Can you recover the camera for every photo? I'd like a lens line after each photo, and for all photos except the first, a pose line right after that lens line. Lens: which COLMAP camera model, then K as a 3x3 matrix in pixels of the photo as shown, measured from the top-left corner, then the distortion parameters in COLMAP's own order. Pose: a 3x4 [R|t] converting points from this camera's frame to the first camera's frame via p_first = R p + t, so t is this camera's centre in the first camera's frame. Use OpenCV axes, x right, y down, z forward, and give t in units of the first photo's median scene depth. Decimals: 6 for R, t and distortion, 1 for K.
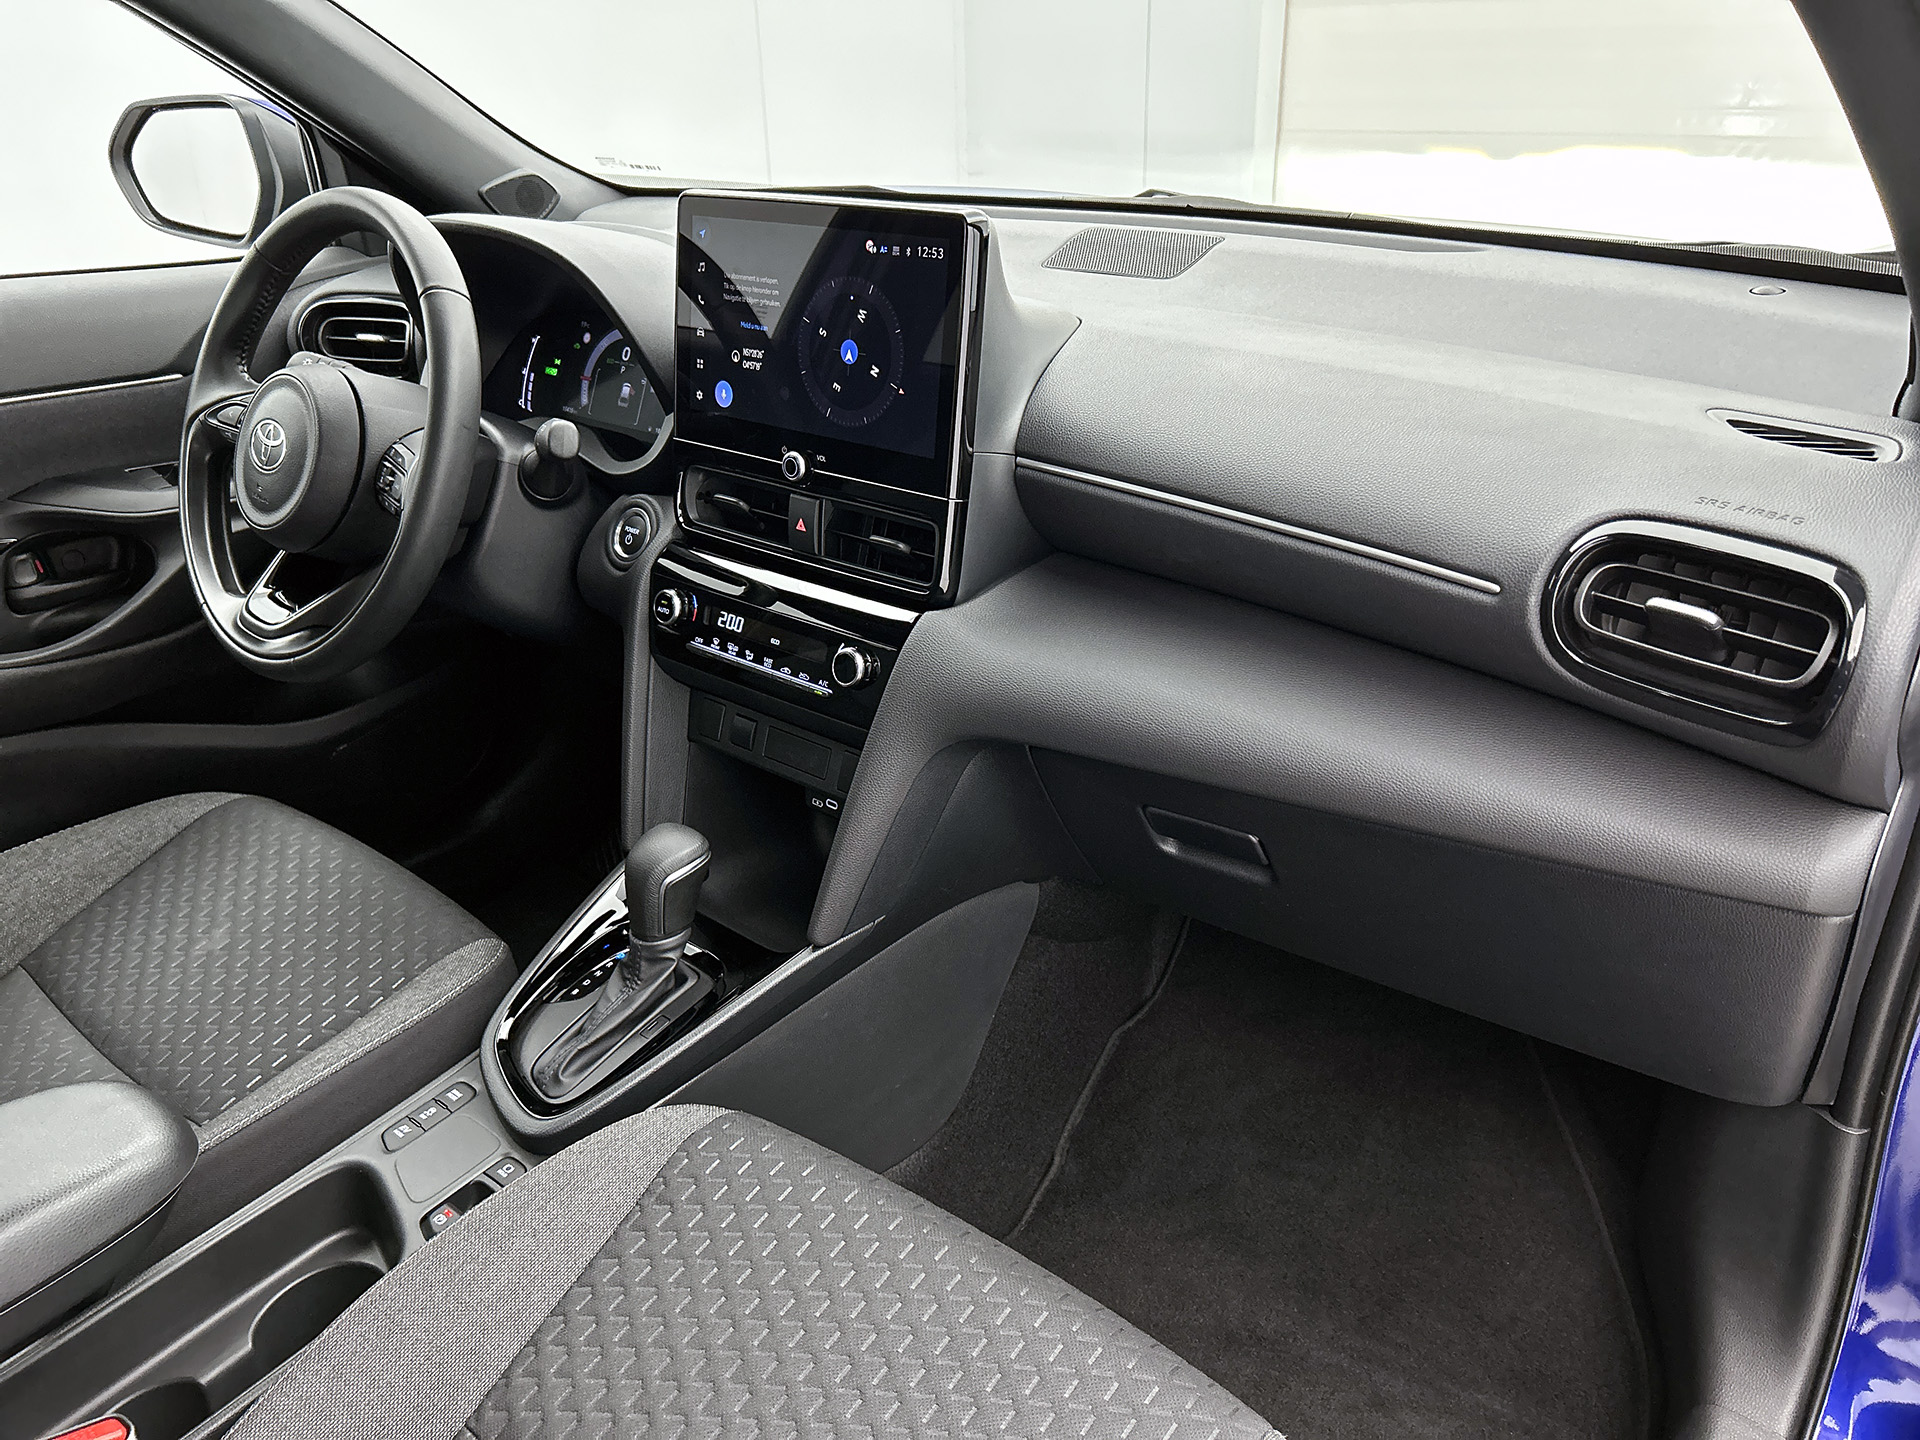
lens RADIAL K [[1426.7, 0, 960.0], [0, 1426.7, 720.0], [0, 0, 1]] dist [0.104403, -0.155918]
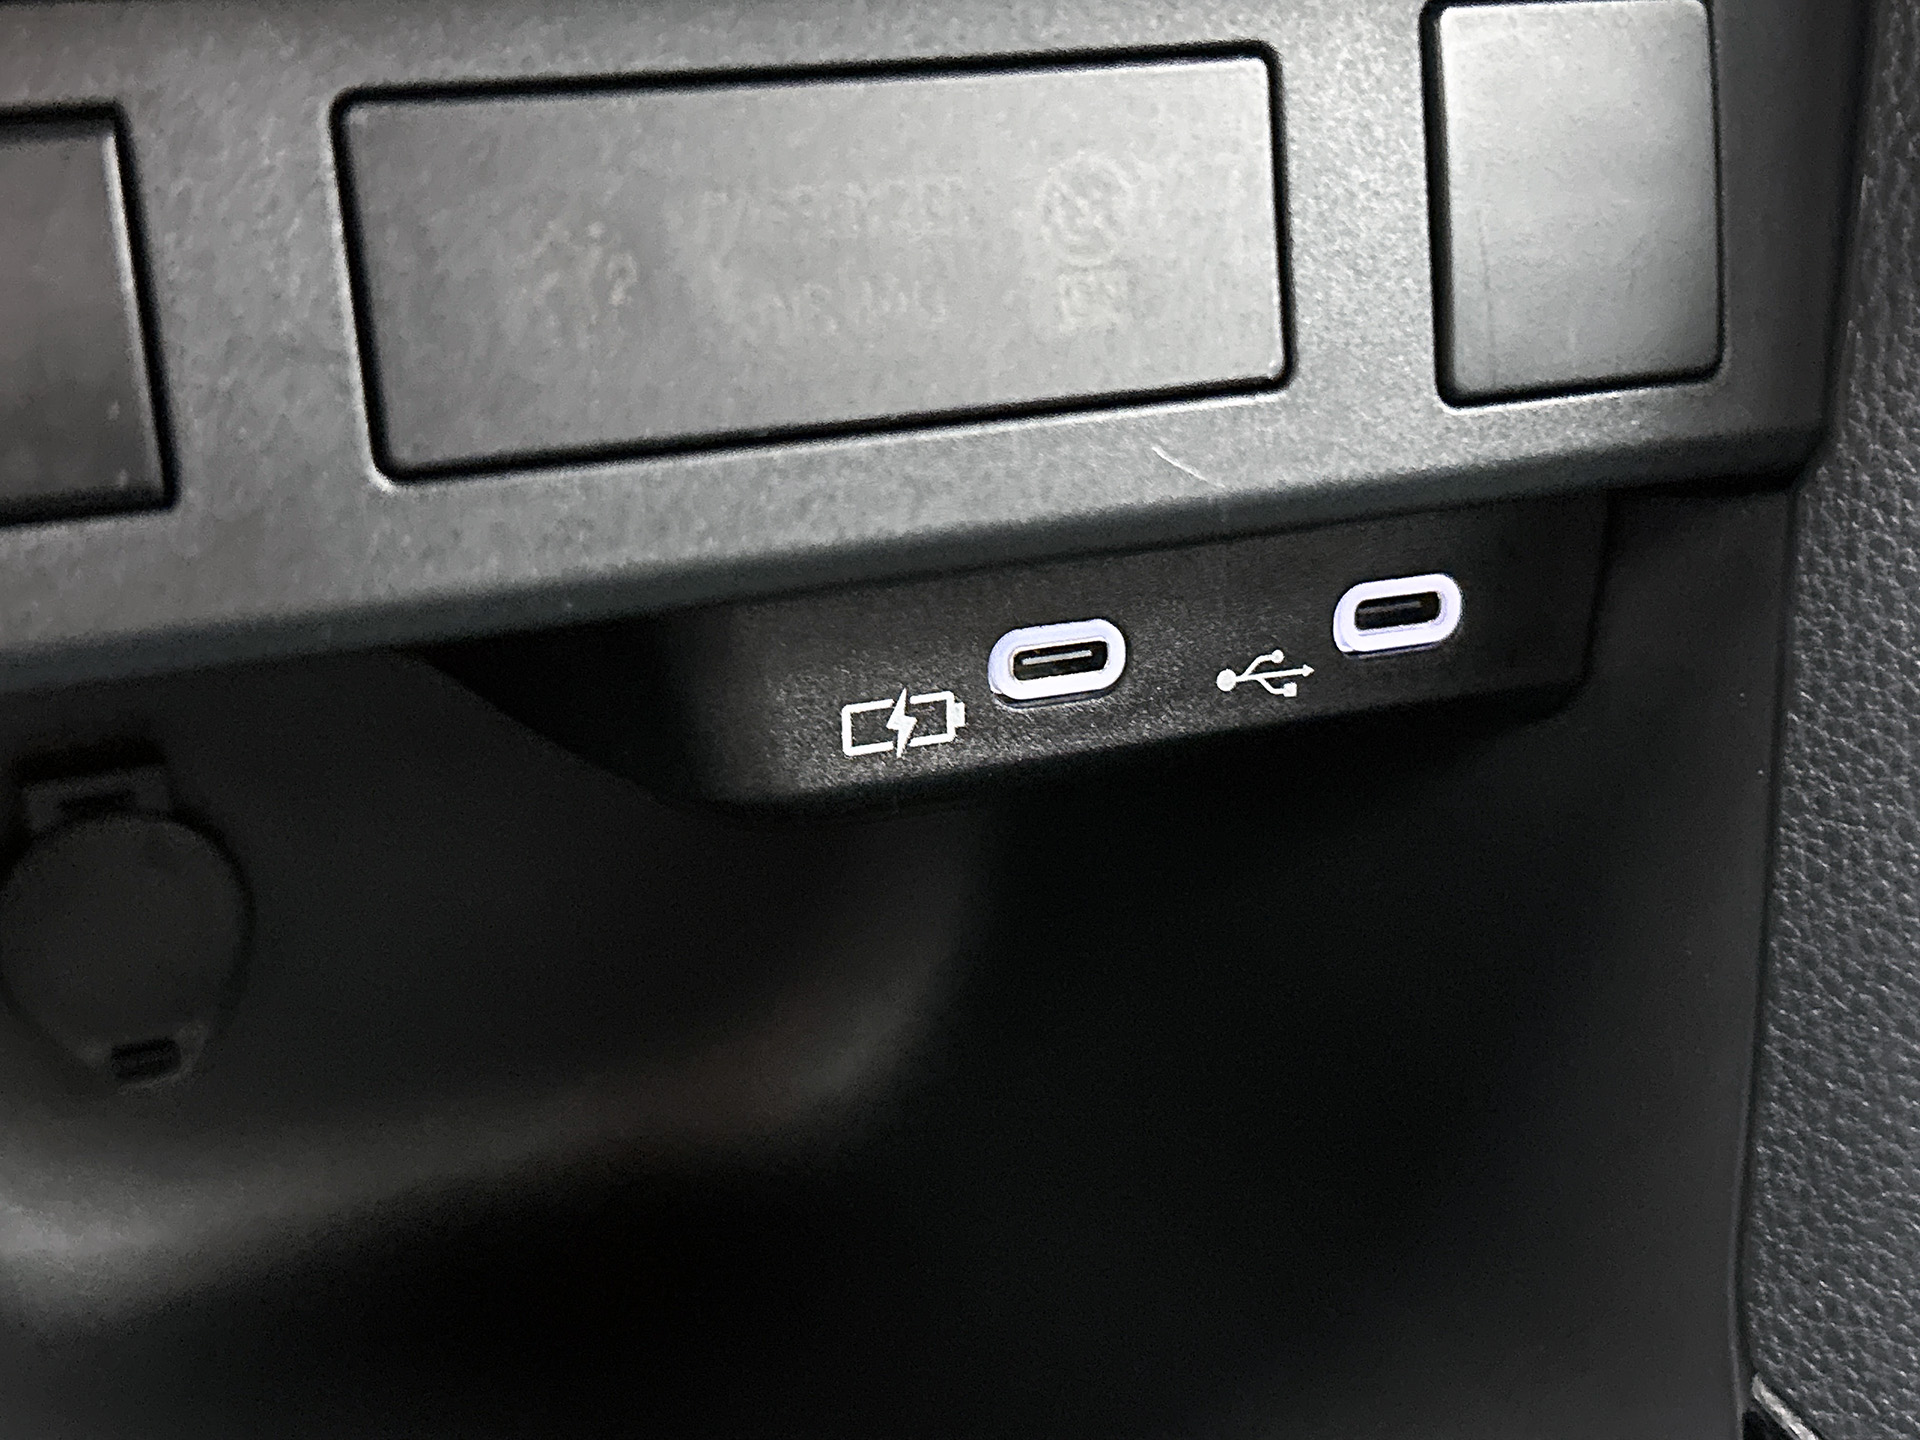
lens RADIAL K [[2203.9, 0, 960.0], [0, 2203.9, 720.0], [0, 0, 1]] dist [0.192010, -0.606657]
pose [[0.493268, -0.401708, 0.771568, -0.244487], [0.323900, 0.908021, 0.265680, 0.015631], [-0.807326, 0.118859, 0.578012, 0.967912]]
